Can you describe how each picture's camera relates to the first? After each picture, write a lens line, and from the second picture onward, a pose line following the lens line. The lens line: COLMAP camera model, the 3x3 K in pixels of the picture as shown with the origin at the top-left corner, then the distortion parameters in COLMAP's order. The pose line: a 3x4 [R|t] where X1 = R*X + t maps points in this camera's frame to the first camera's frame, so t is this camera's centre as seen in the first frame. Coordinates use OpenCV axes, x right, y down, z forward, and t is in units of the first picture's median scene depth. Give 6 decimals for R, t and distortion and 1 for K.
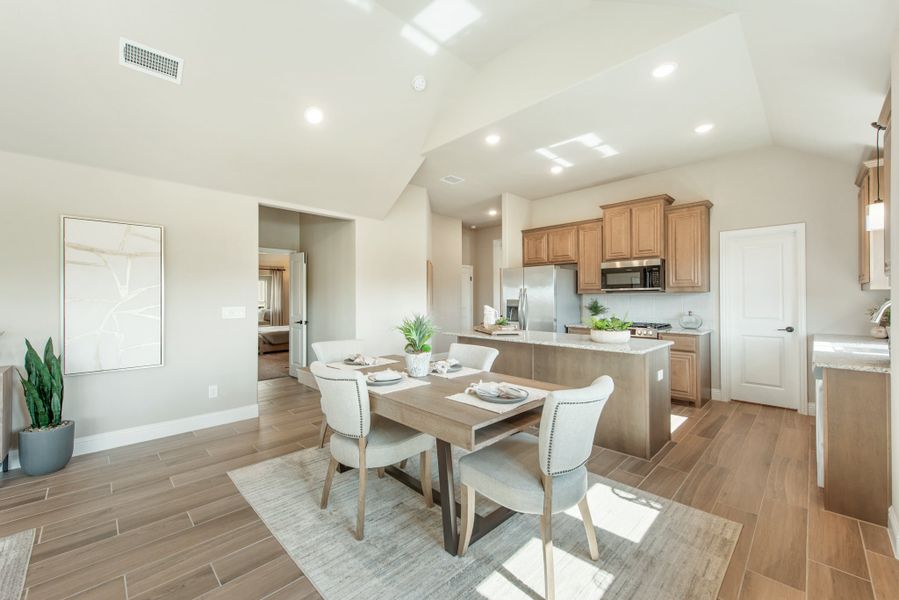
lens RADIAL K [[359.0, 0, 454.9], [0, 359.0, 296.8], [0, 0, 1]] dist [-0.001866, -0.000033]
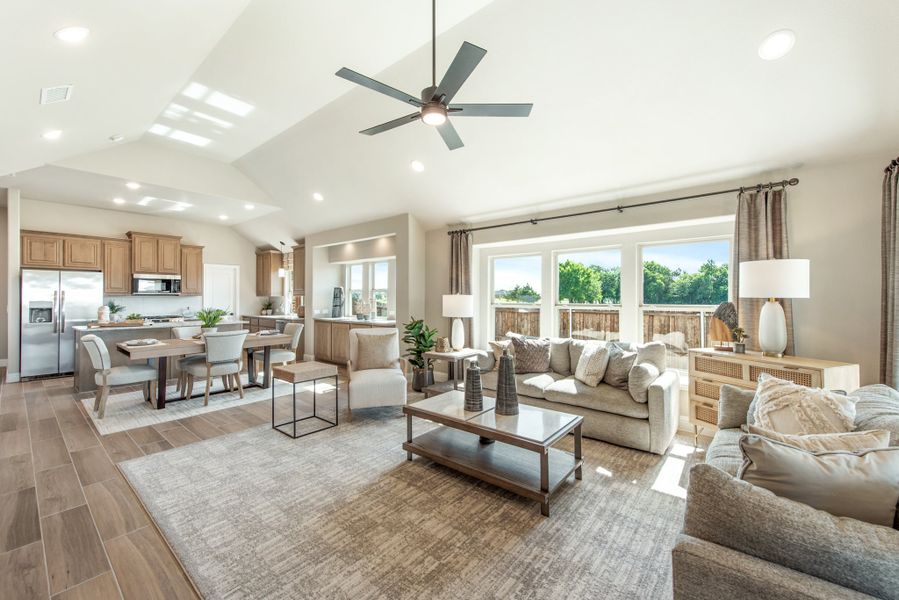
lens RADIAL K [[359.0, 0, 450.6], [0, 359.0, 294.4], [0, 0, 1]] dist [-0.001866, -0.000033]
pose [[-0.097758, 0.010392, 0.995156, -1.151431], [-0.005392, 0.999925, -0.010972, -0.008492], [-0.995196, -0.006438, -0.097694, -0.076269]]
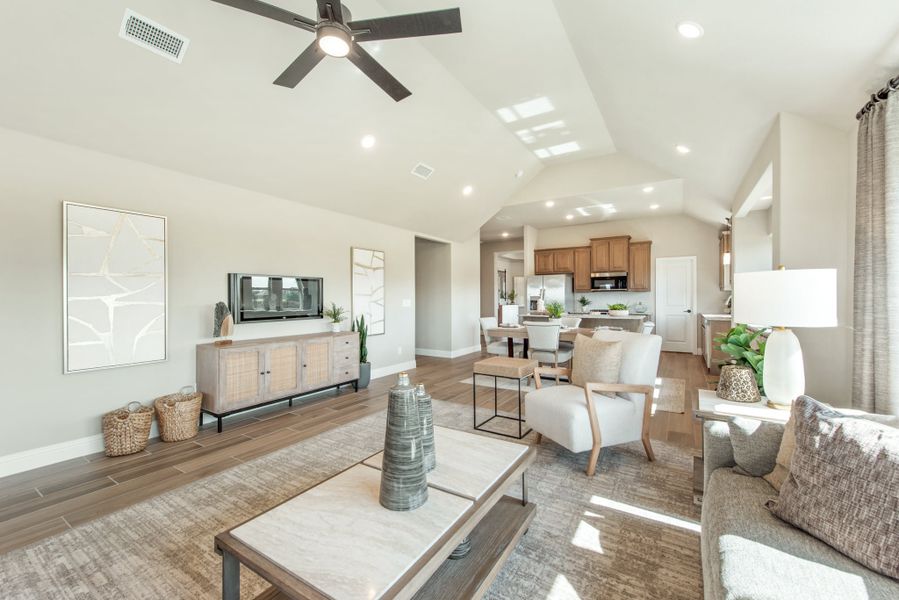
lens RADIAL K [[359.0, 0, 455.0], [0, 359.0, 299.4], [0, 0, 1]] dist [-0.001866, -0.000033]
pose [[0.975517, -0.001932, 0.219915, -0.609204], [-0.000106, 0.999957, 0.009253, 0.009524], [-0.219923, -0.009050, 0.975475, -0.510246]]
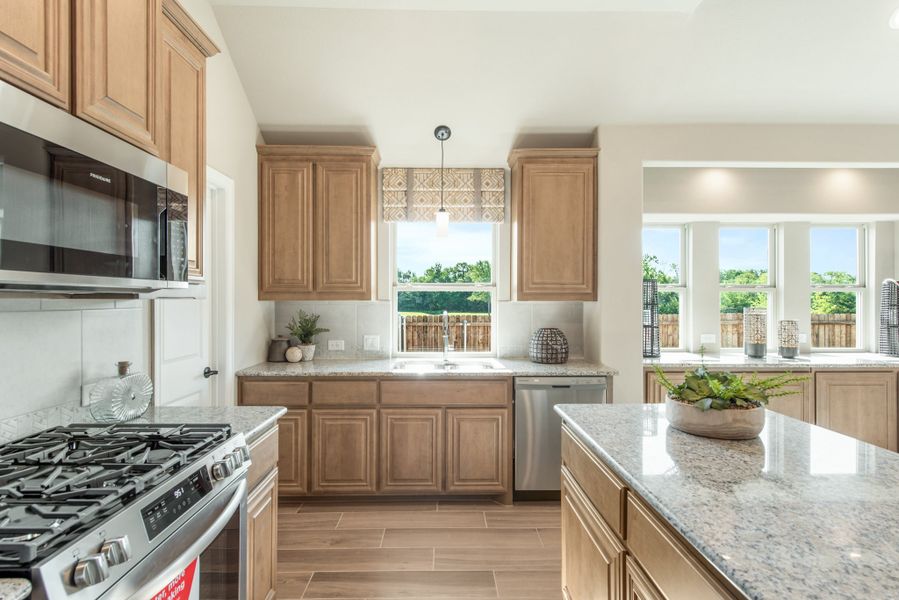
lens RADIAL K [[441.8, 0, 445.7], [0, 441.8, 300.5], [0, 0, 1]] dist [0.027793, -0.000131]
pose [[-0.713176, -0.001112, 0.700985, 0.203687], [-0.006443, 0.999967, -0.004968, -0.011420], [-0.700956, -0.008060, -0.713159, 1.066376]]
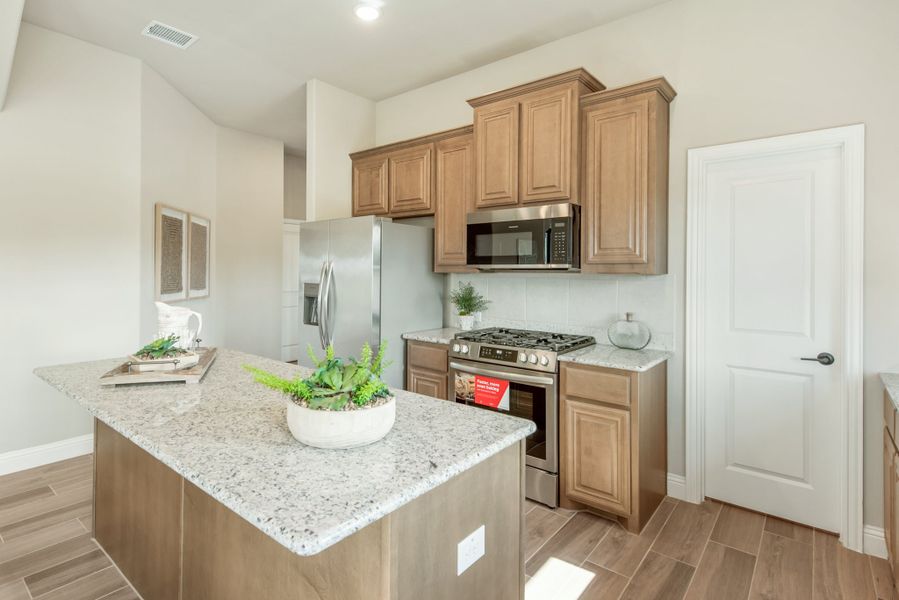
lens RADIAL K [[450.4, 0, 431.9], [0, 450.4, 270.2], [0, 0, 1]] dist [0.001059, 0.000246]
pose [[0.996841, 0.010347, 0.078743, 0.334394], [-0.010745, 0.999932, 0.004632, -0.017945], [-0.078690, -0.005463, 0.996884, 0.404042]]
